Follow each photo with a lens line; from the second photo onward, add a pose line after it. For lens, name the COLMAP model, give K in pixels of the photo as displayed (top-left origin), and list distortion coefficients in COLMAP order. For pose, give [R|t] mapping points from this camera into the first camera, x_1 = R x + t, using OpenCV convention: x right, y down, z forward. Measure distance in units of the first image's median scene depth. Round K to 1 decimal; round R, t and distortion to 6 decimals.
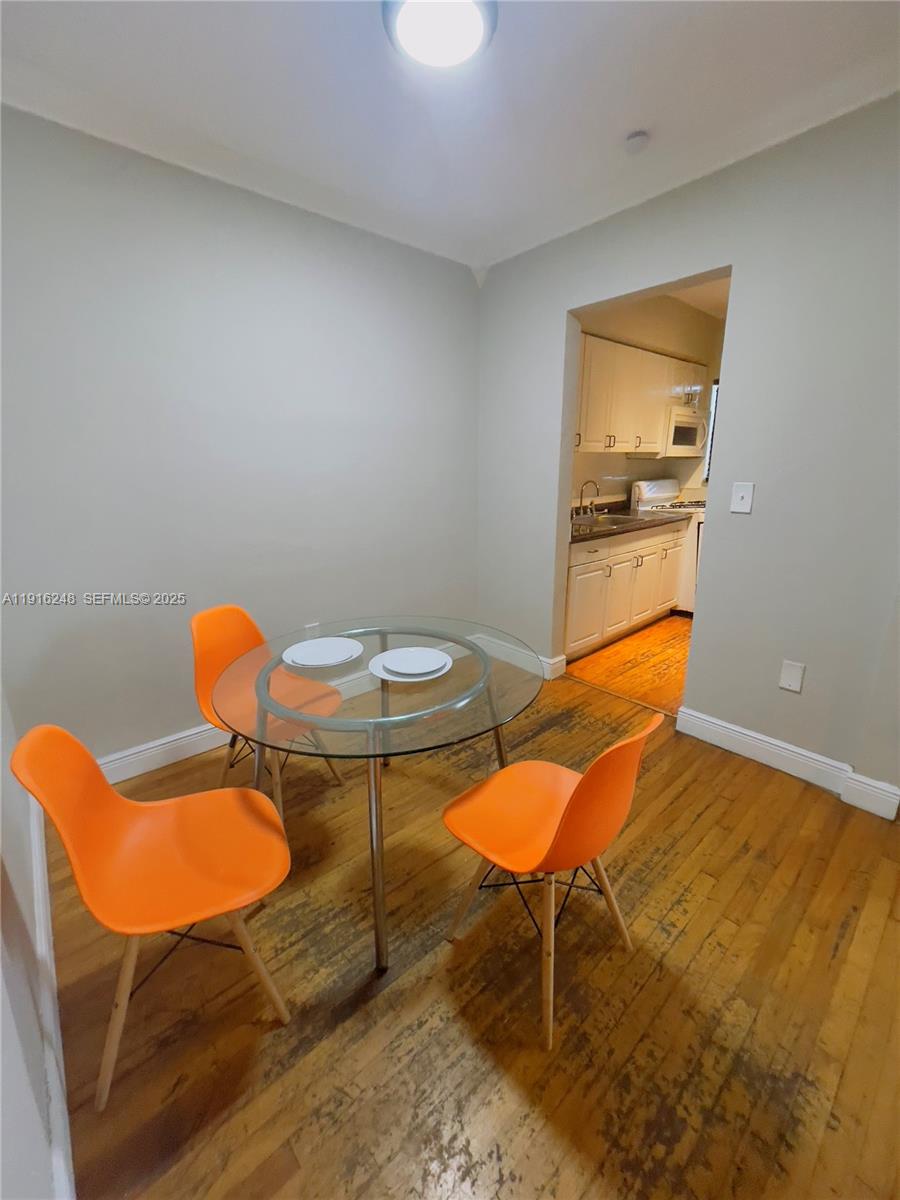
lens RADIAL K [[481.8, 0, 452.6], [0, 481.8, 601.1], [0, 0, 1]] dist [-0.002450, -0.000183]
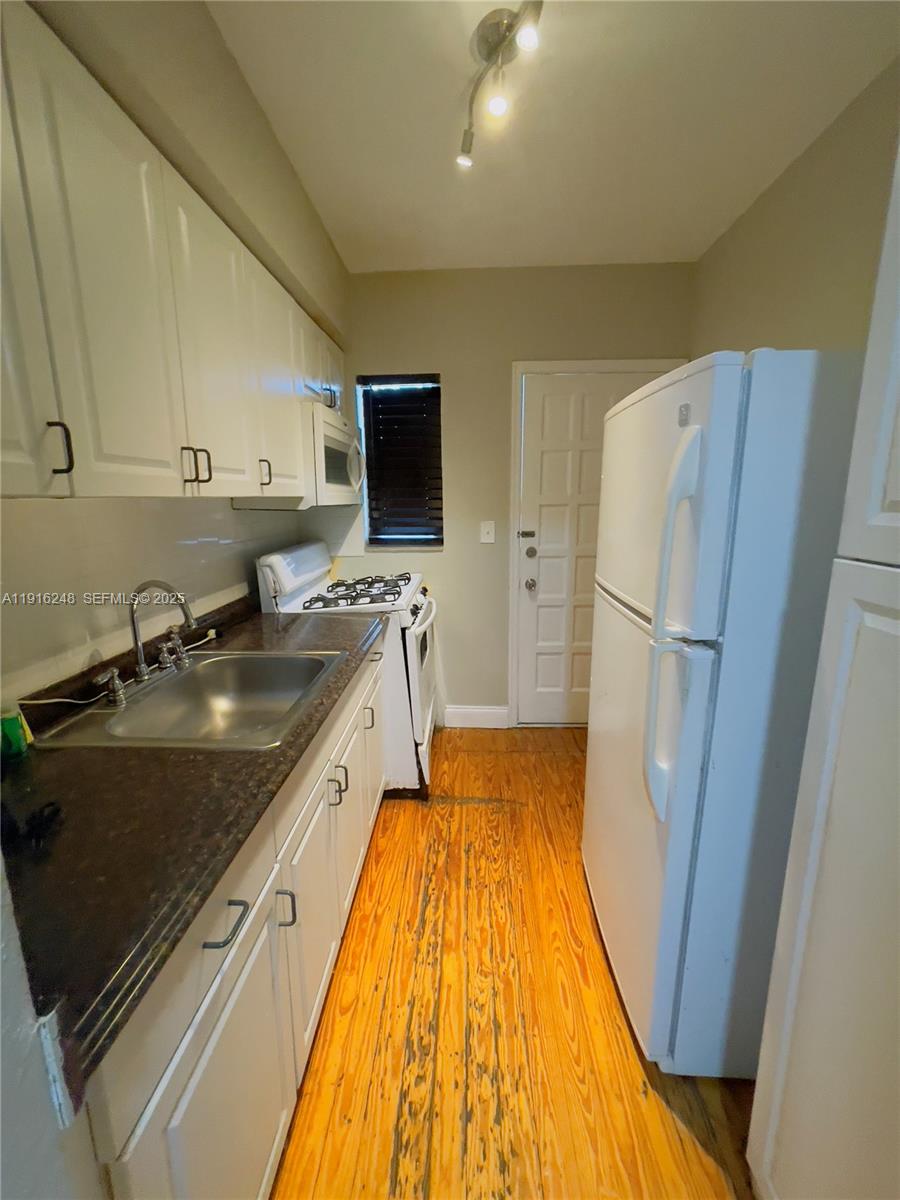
lens RADIAL K [[481.8, 0, 452.9], [0, 481.8, 593.8], [0, 0, 1]] dist [-0.002450, -0.000183]
pose [[0.685451, -0.132468, 0.715968, 0.174632], [0.198280, 0.980109, -0.008490, -0.182035], [-0.700601, 0.147781, 0.698082, 0.577428]]
